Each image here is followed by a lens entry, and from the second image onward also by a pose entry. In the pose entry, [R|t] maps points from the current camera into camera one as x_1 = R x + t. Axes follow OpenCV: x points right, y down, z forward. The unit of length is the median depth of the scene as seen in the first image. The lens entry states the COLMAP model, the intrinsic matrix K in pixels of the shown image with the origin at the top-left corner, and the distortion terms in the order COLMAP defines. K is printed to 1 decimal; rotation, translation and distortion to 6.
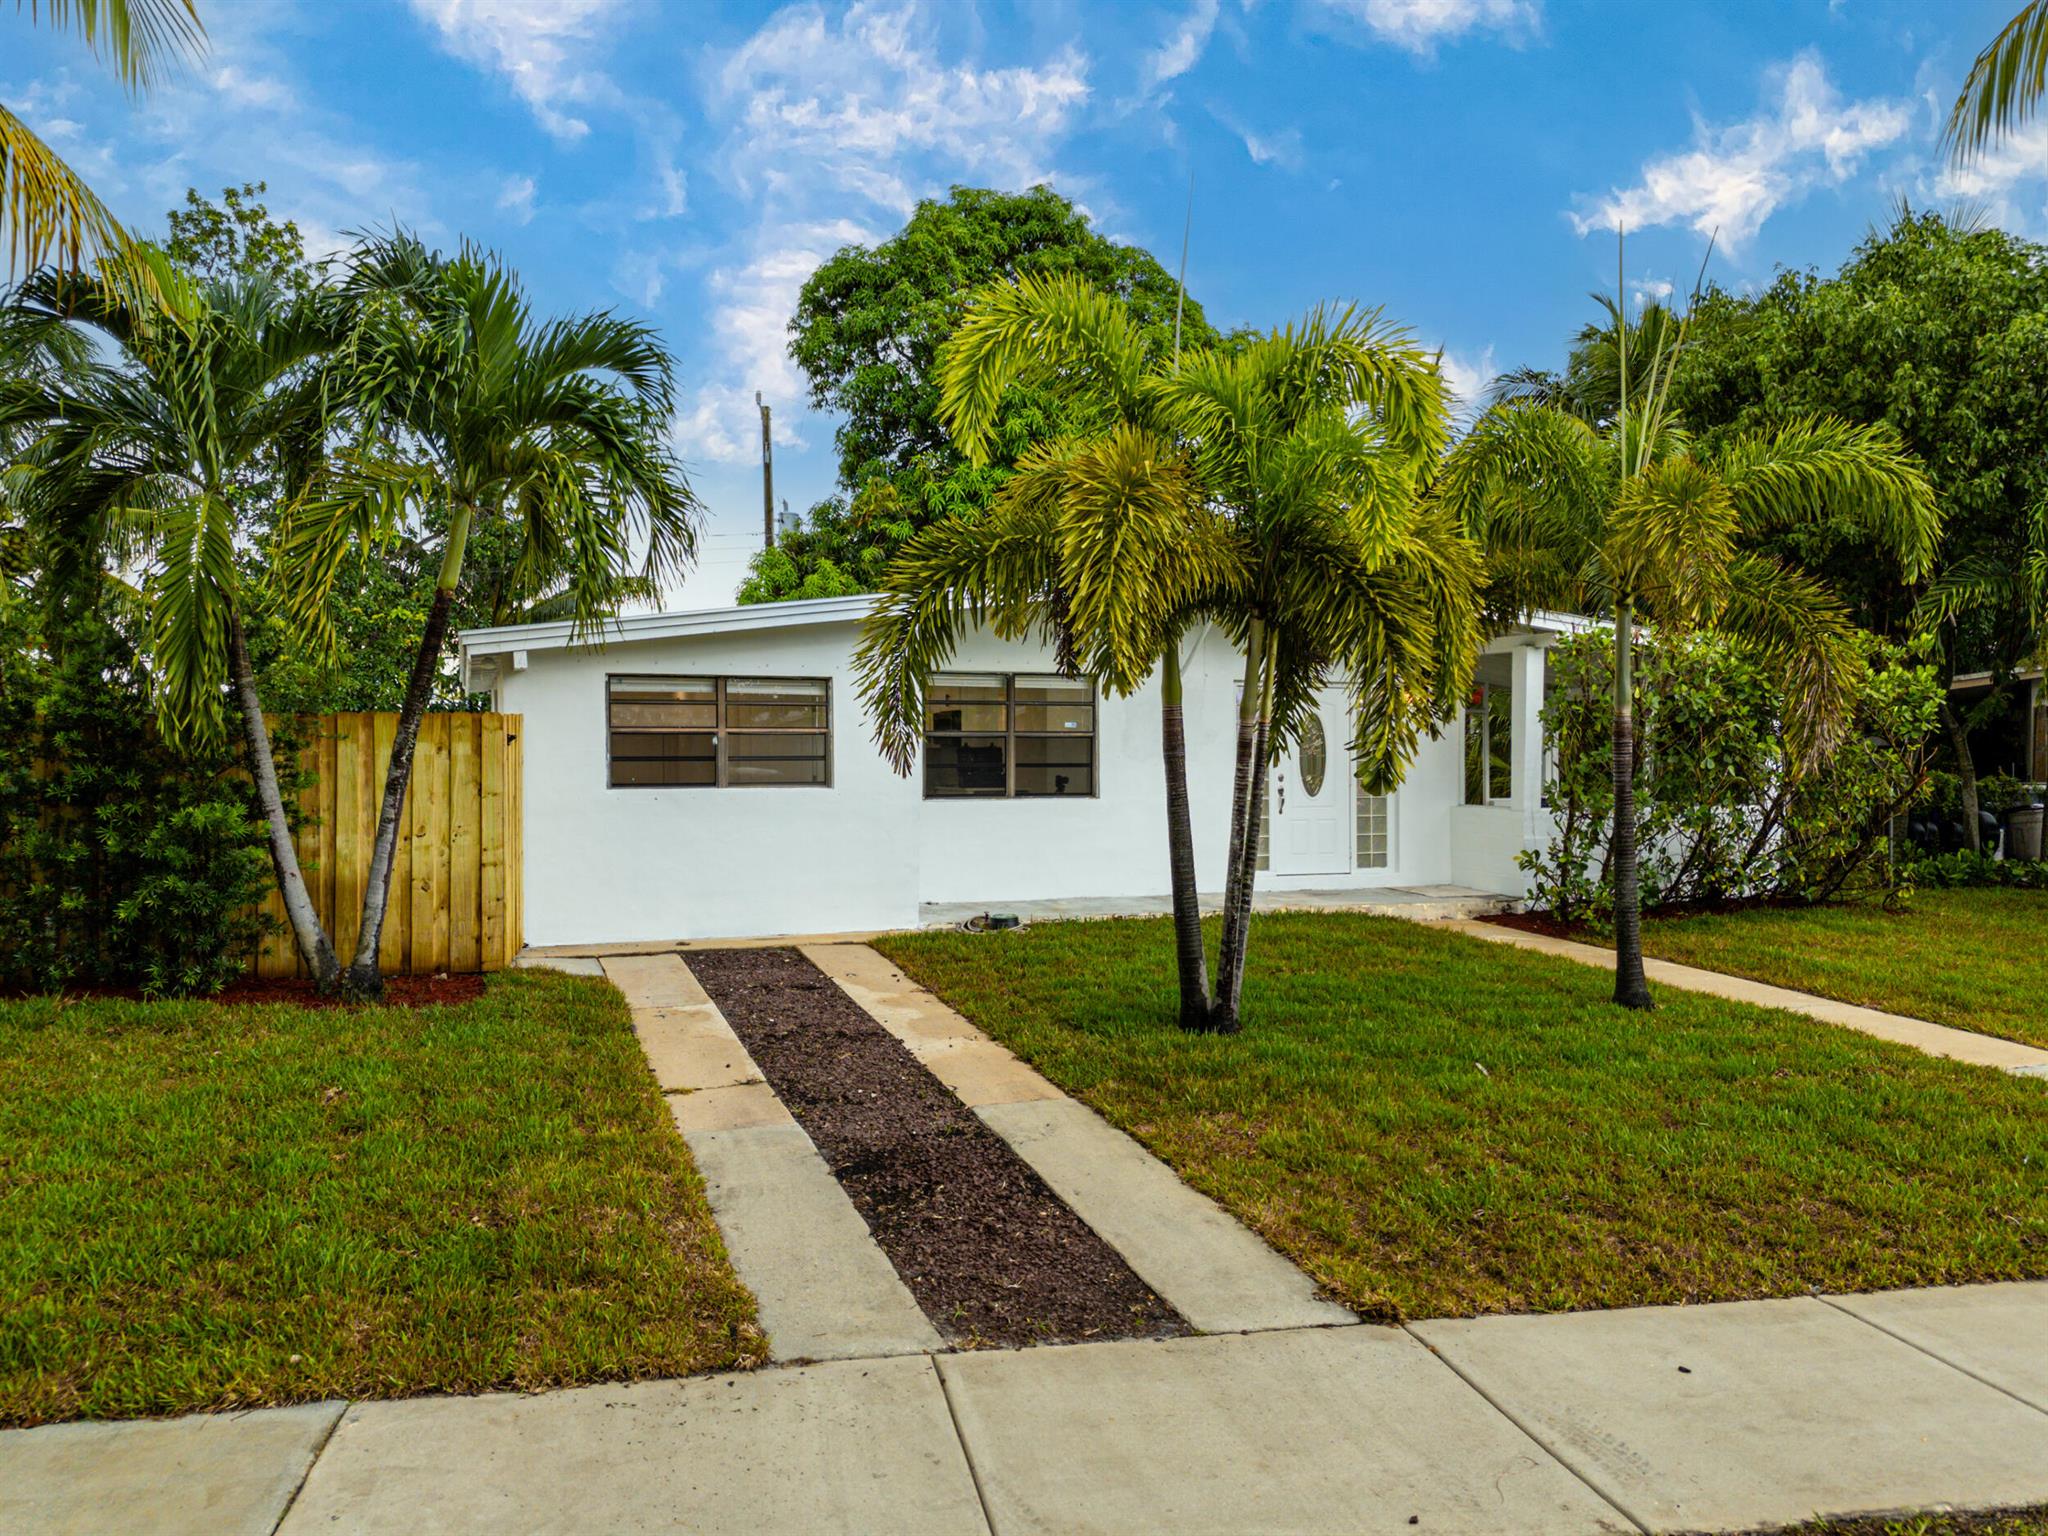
lens RADIAL K [[1500.5, 0, 1027.8], [0, 1500.5, 778.4], [0, 0, 1]] dist [0.062186, -0.059601]
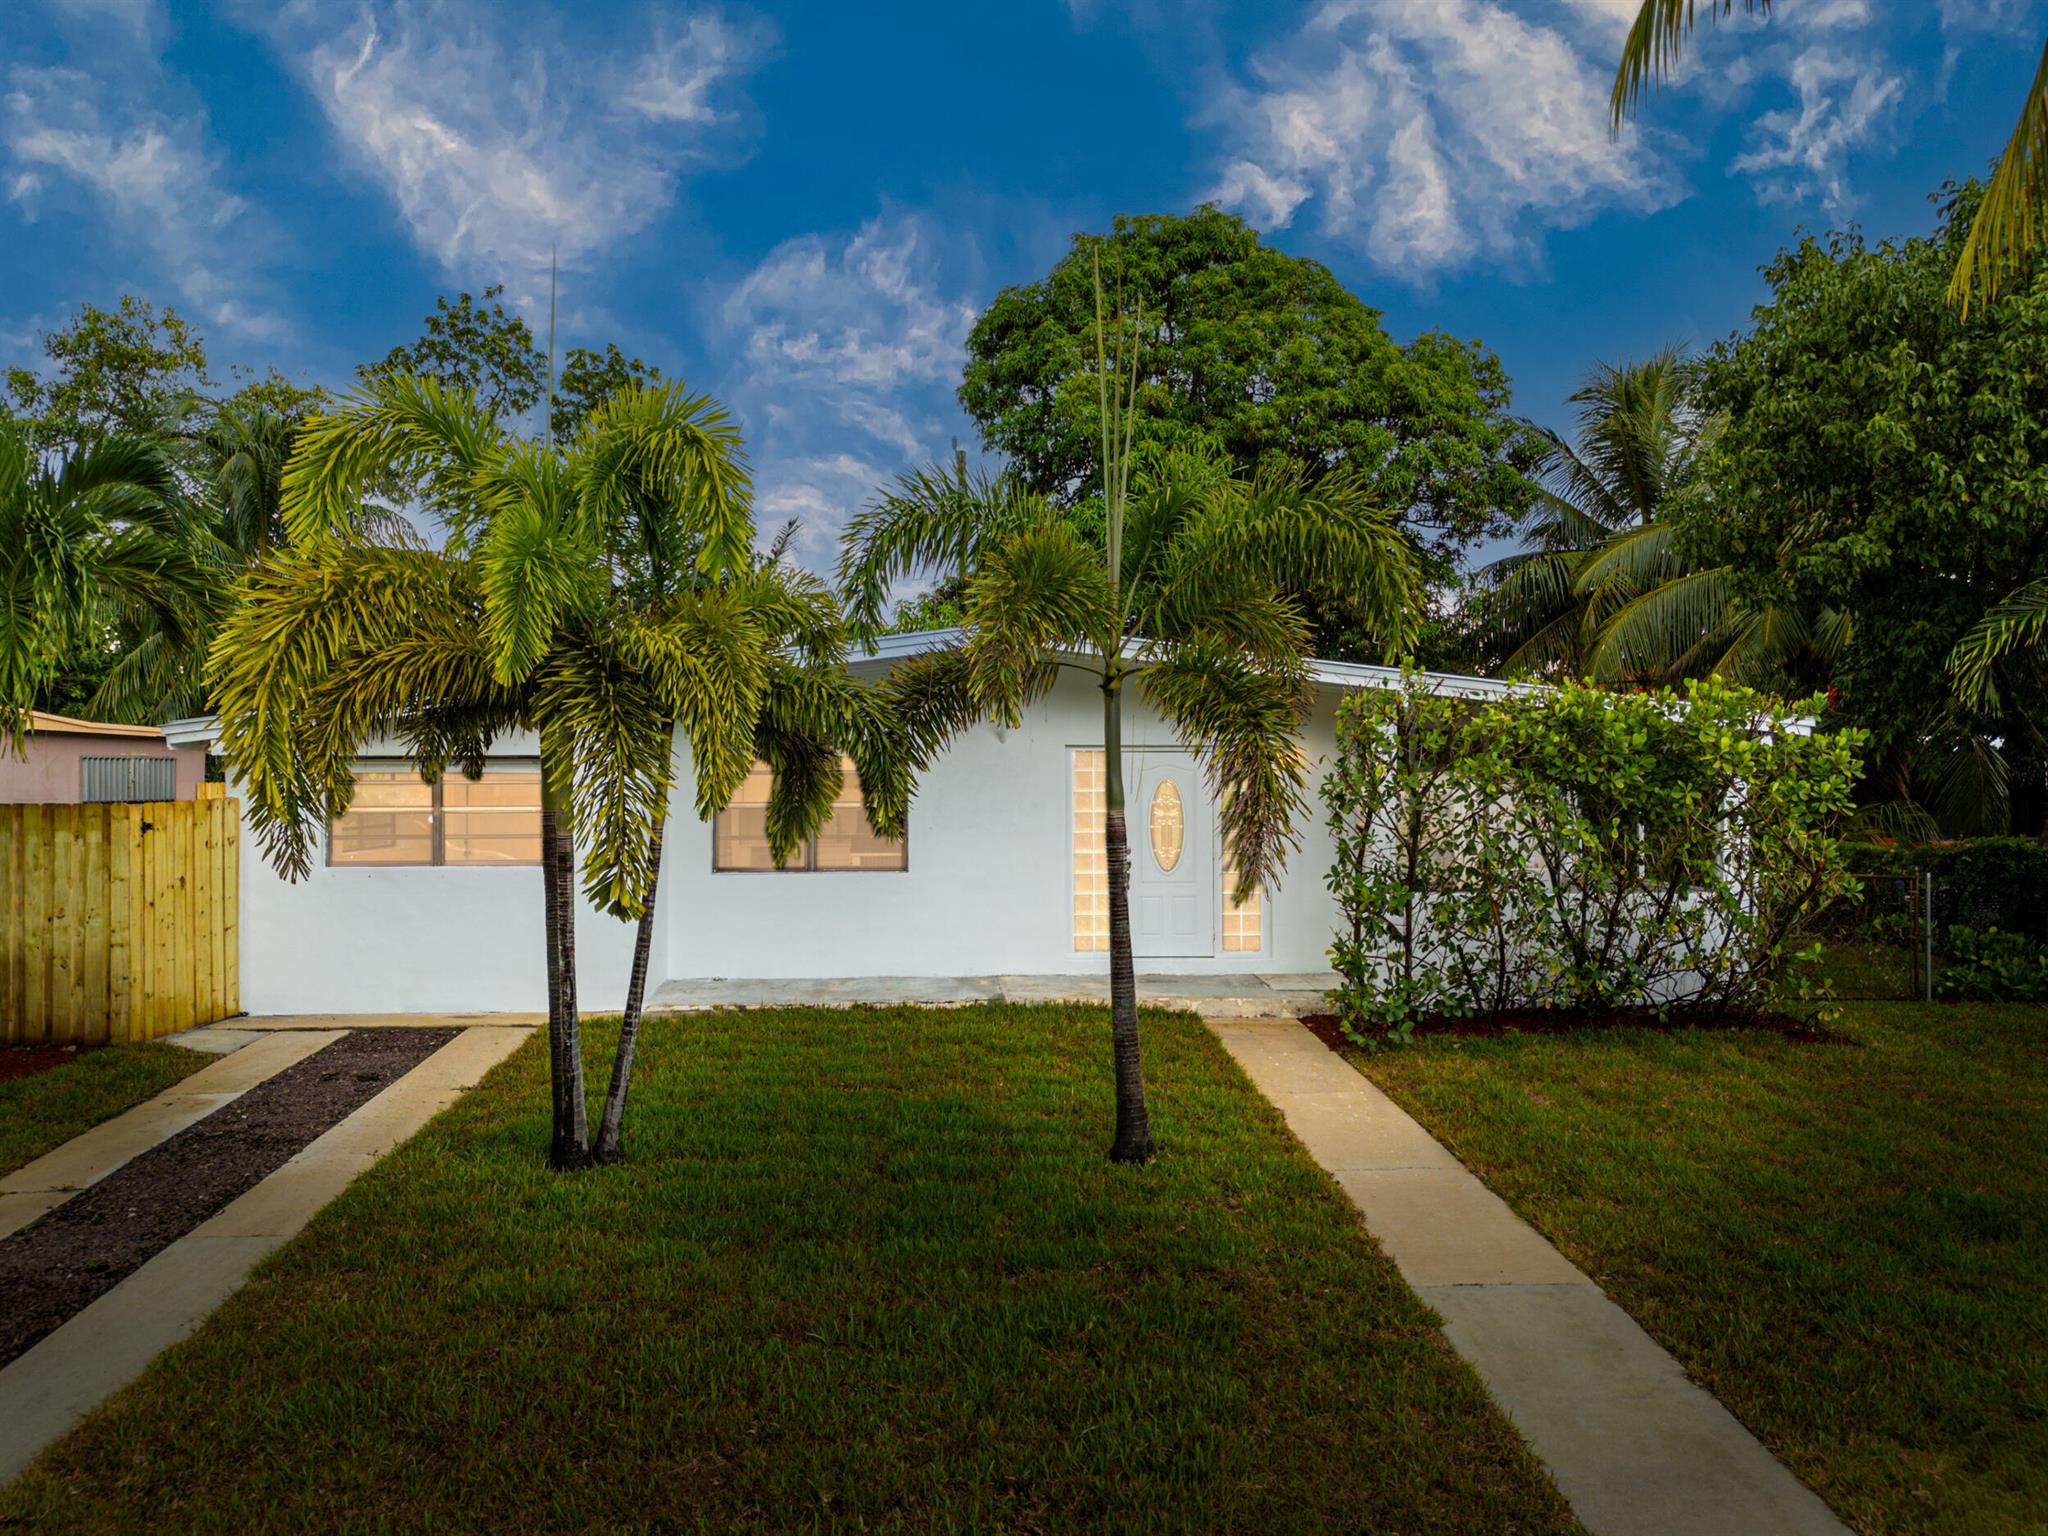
lens RADIAL K [[1500.5, 0, 1027.8], [0, 1500.5, 778.4], [0, 0, 1]] dist [0.062186, -0.059601]
pose [[0.953231, 0.001534, -0.302239, 0.386233], [-0.004594, 0.999945, -0.009416, -0.035523], [0.302208, 0.010364, 0.953186, 0.108508]]
